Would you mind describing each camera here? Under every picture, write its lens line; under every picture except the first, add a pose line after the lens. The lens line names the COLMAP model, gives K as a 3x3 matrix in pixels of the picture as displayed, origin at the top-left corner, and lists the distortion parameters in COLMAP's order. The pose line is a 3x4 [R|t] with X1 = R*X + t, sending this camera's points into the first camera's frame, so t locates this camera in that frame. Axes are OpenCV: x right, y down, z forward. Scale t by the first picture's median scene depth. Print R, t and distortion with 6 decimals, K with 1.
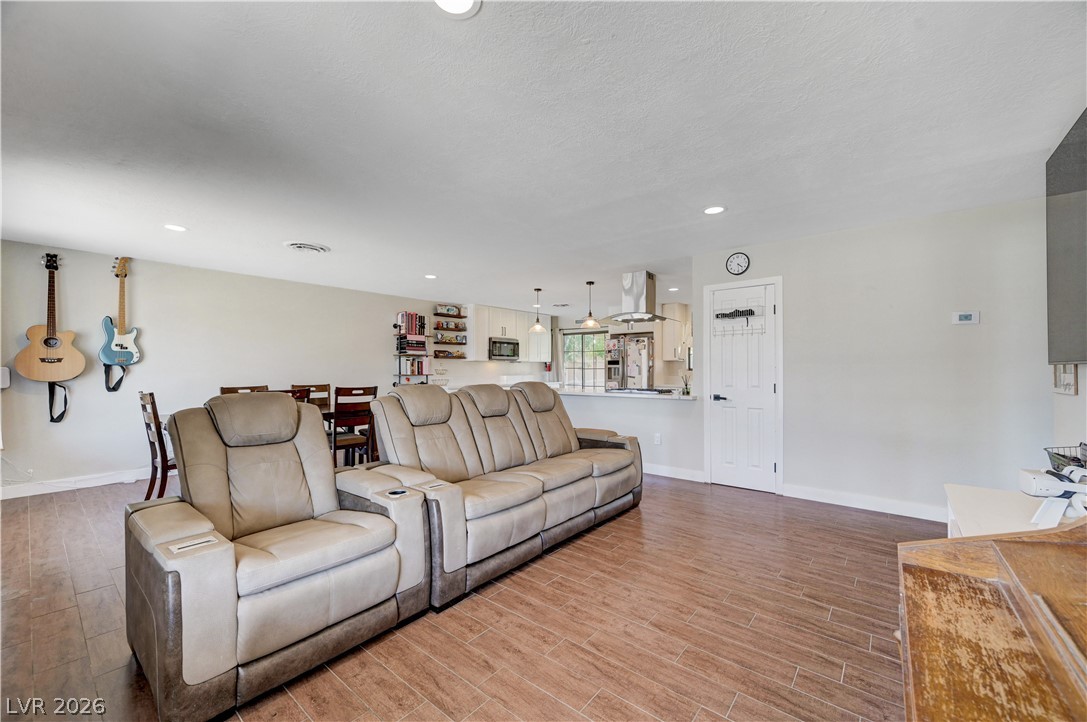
lens RADIAL K [[432.1, 0, 539.2], [0, 432.1, 366.2], [0, 0, 1]] dist [0.001354, -0.000583]
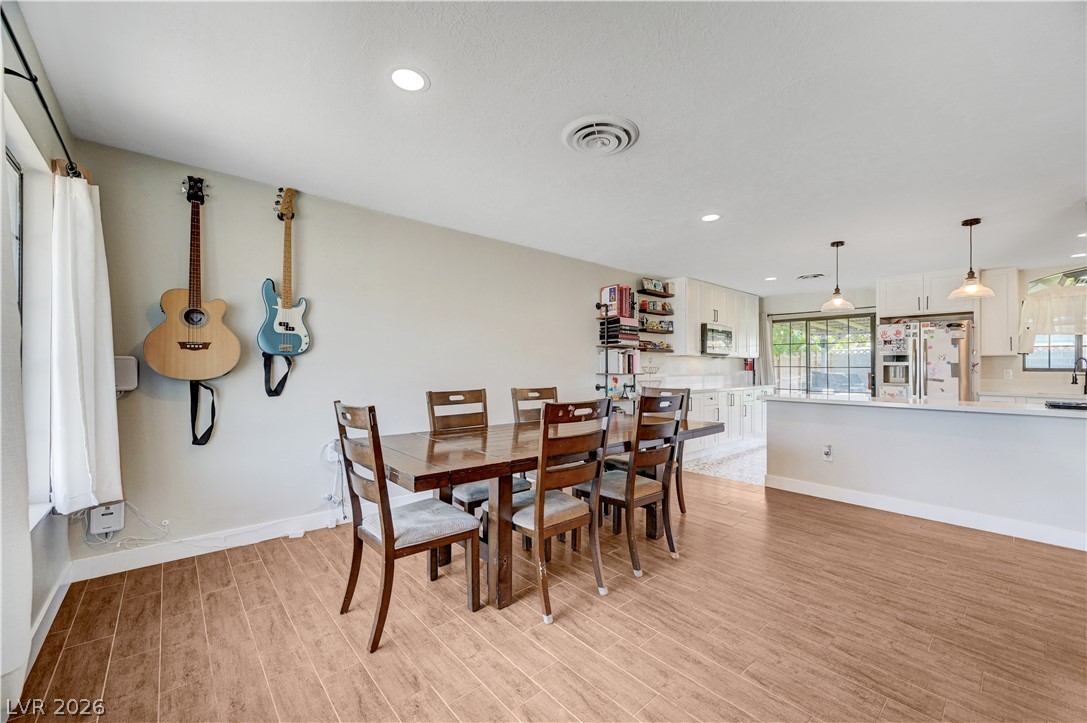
lens RADIAL K [[432.1, 0, 536.9], [0, 432.1, 365.8], [0, 0, 1]] dist [0.001354, -0.000583]
pose [[0.986197, 0.004806, -0.165505, -0.481244], [-0.004914, 0.999988, -0.000245, 0.011411], [0.165501, 0.001055, 0.986209, 0.417643]]
